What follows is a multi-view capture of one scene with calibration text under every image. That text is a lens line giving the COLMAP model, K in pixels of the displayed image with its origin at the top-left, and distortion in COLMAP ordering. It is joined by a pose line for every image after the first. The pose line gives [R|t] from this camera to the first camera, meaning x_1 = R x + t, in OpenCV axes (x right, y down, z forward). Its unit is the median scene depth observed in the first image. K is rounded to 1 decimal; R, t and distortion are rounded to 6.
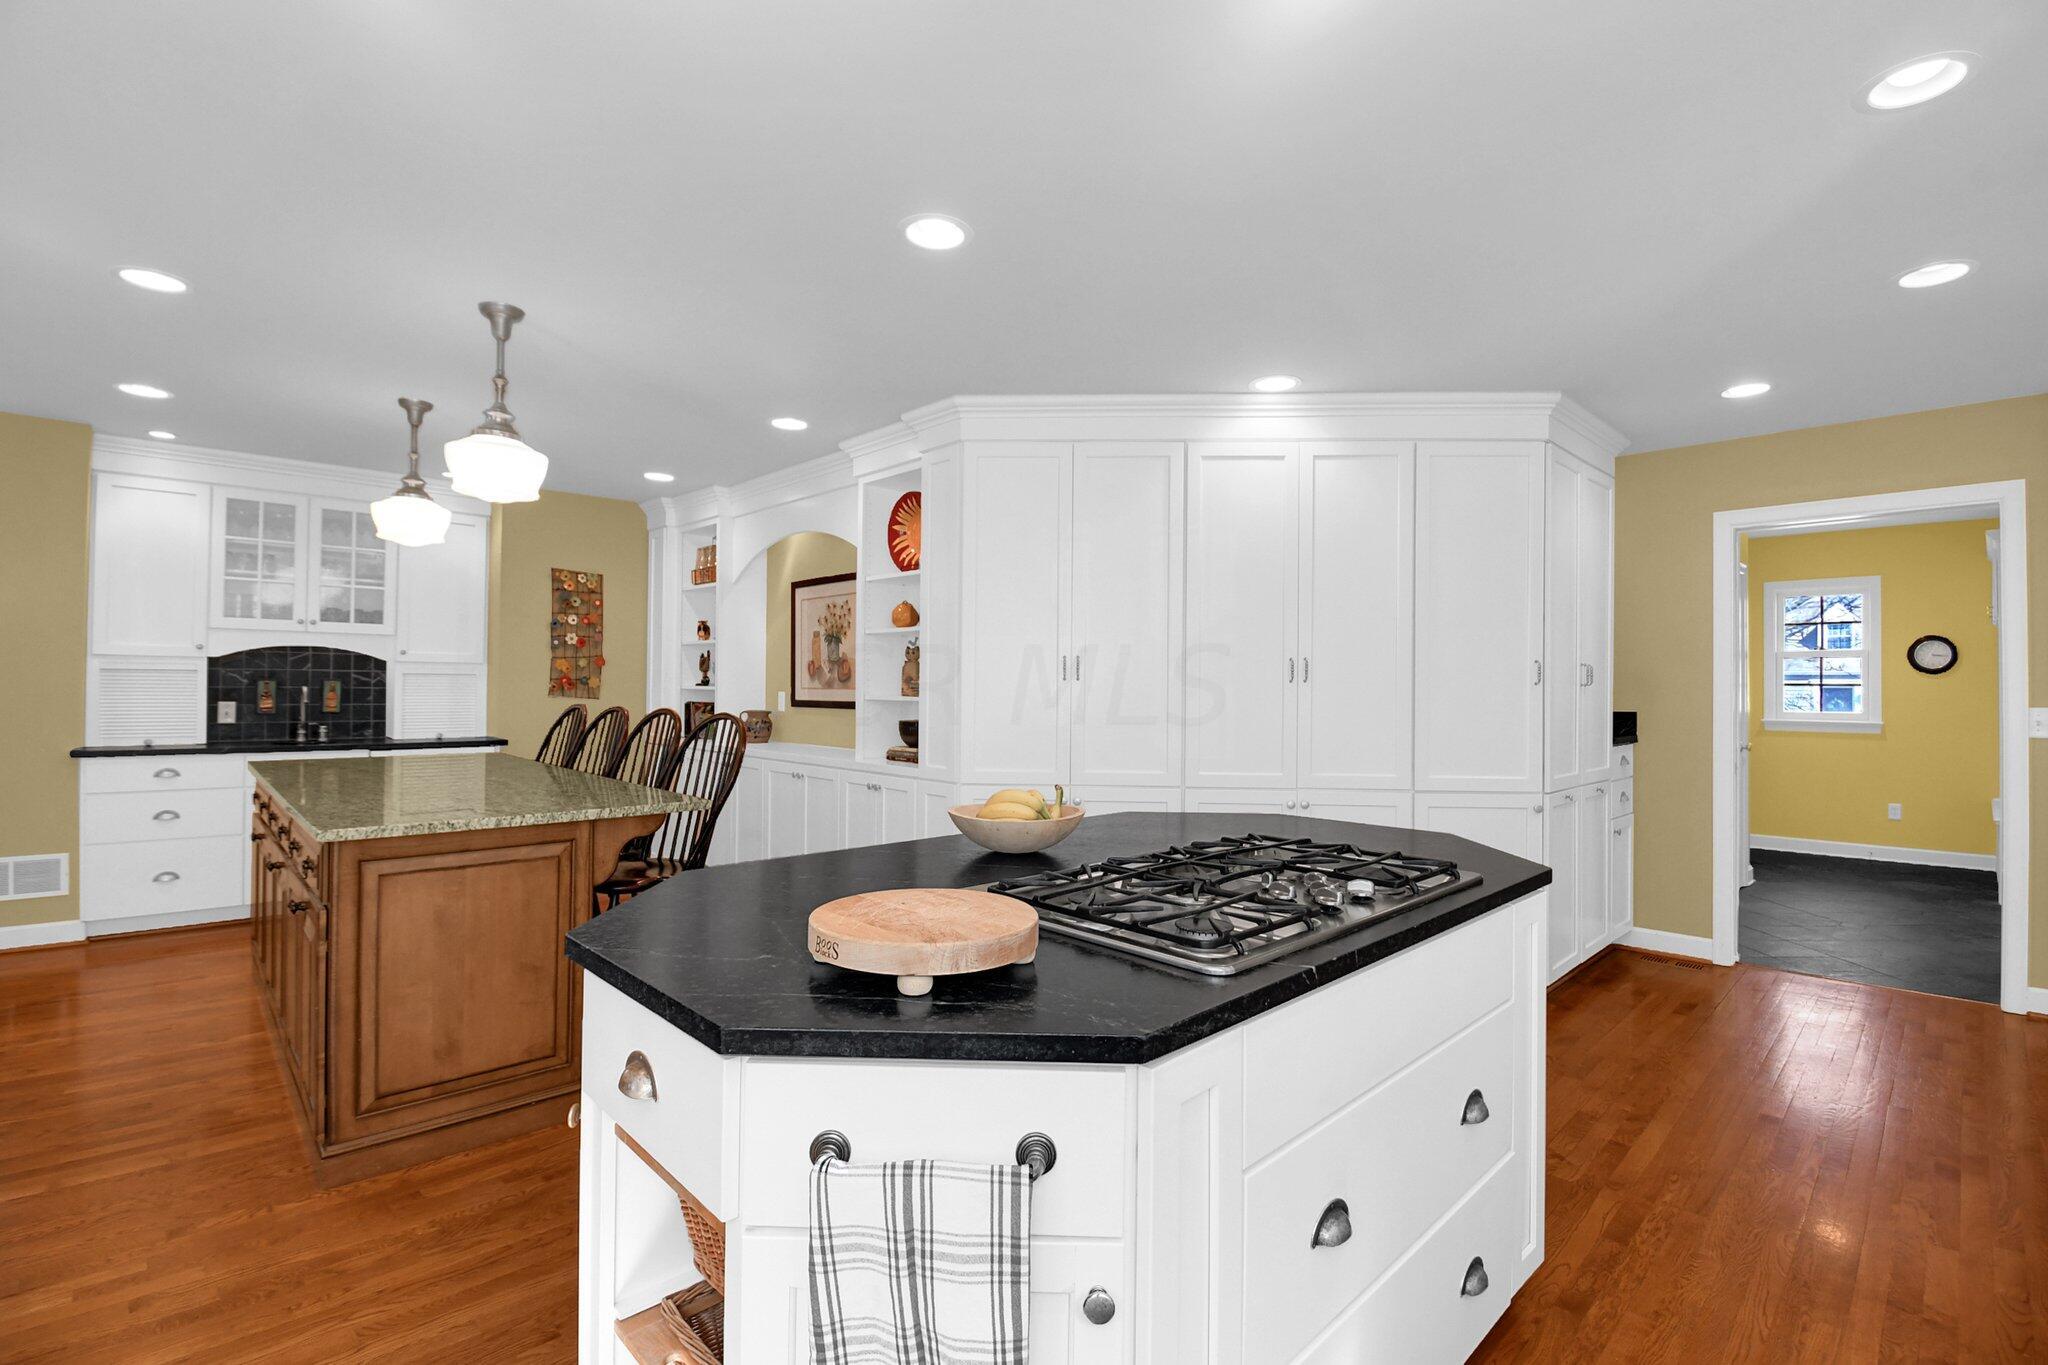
lens RADIAL K [[923.5, 0, 1027.2], [0, 923.5, 685.1], [0, 0, 1]] dist [-0.001695, -0.001116]
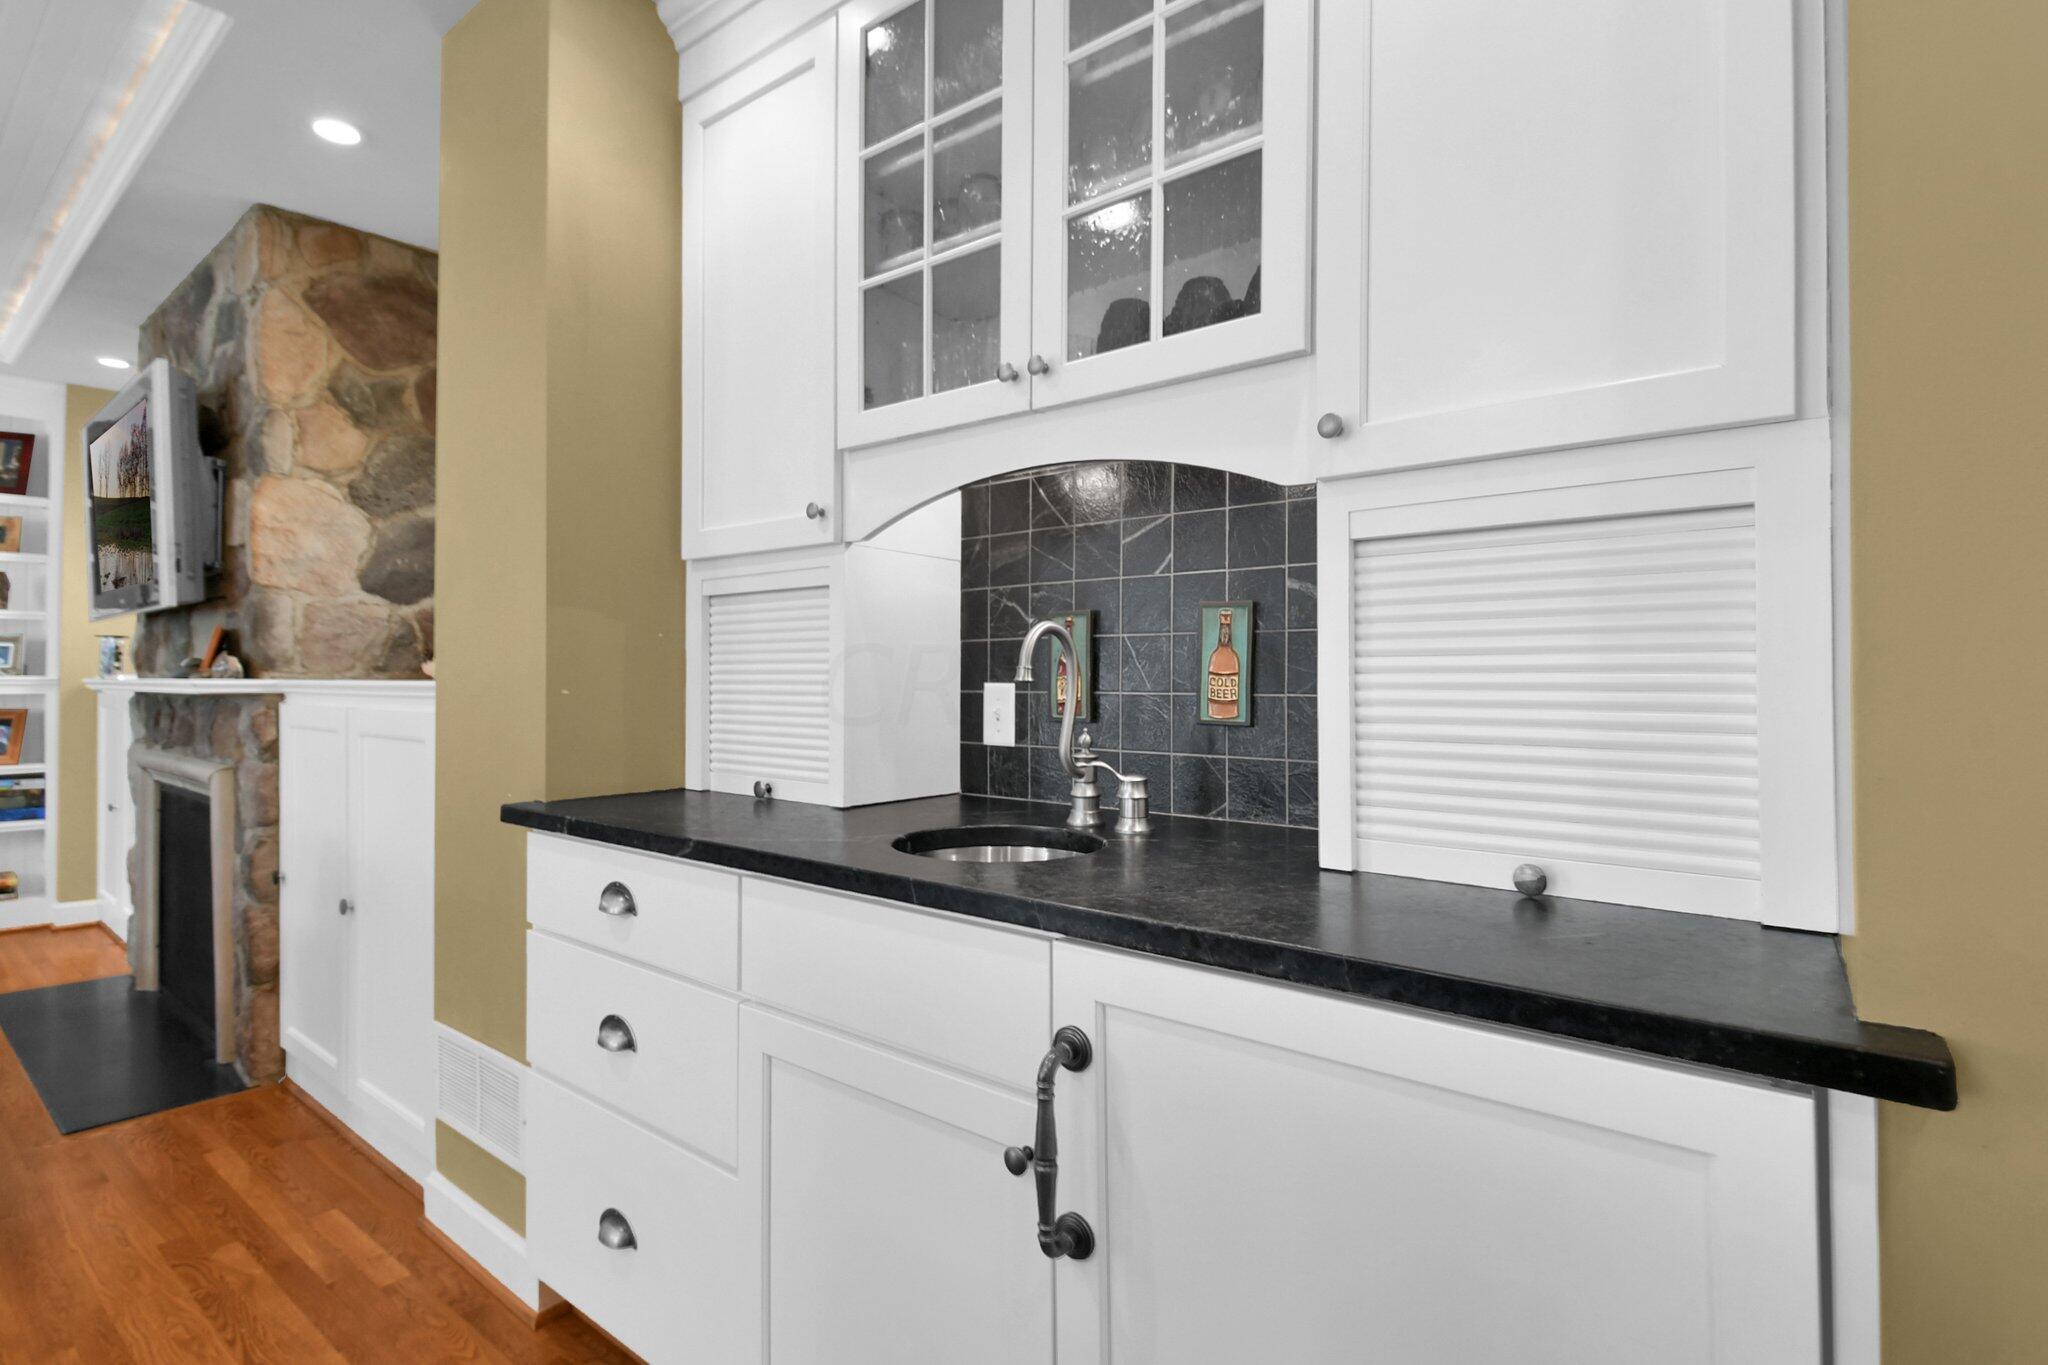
lens RADIAL K [[923.5, 0, 1028.8], [0, 923.5, 683.4], [0, 0, 1]] dist [-0.001695, -0.001116]
pose [[0.155191, -0.005765, -0.987868, -0.498311], [0.005468, 0.999973, -0.004976, 0.019264], [0.987869, -0.004629, 0.155218, 0.913162]]
